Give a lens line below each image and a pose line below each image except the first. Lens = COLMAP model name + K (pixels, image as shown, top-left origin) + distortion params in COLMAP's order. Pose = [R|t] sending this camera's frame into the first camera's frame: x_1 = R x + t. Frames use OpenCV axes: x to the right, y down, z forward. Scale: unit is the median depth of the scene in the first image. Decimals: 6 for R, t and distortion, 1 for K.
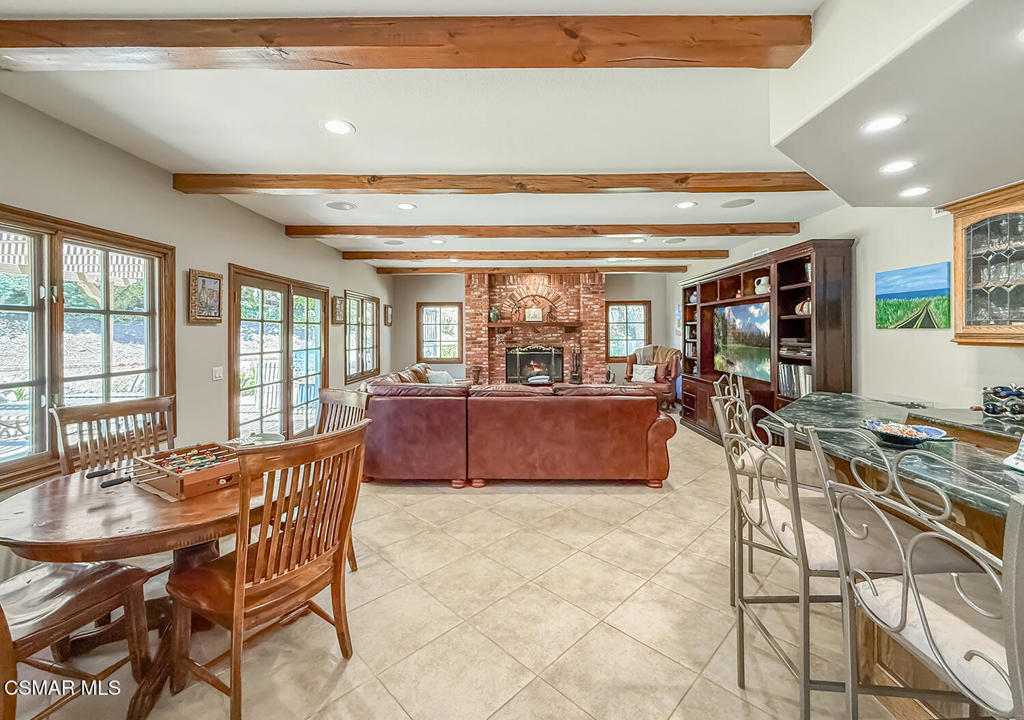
lens RADIAL K [[421.0, 0, 511.0], [0, 421.0, 335.6], [0, 0, 1]] dist [-0.000353, 0.000150]
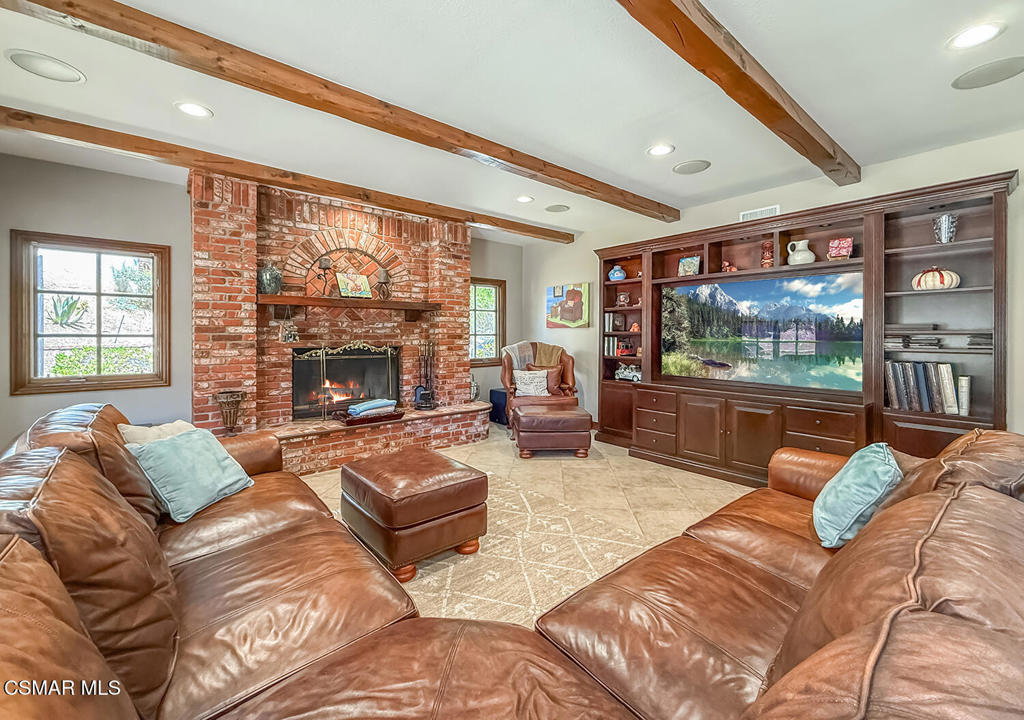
lens RADIAL K [[421.0, 0, 511.0], [0, 421.0, 335.6], [0, 0, 1]] dist [-0.000353, 0.000150]
pose [[0.771182, 0.004431, 0.636599, -0.129681], [-0.004956, 0.999987, -0.000957, 0.013333], [-0.636595, -0.002417, 0.771194, 0.463693]]
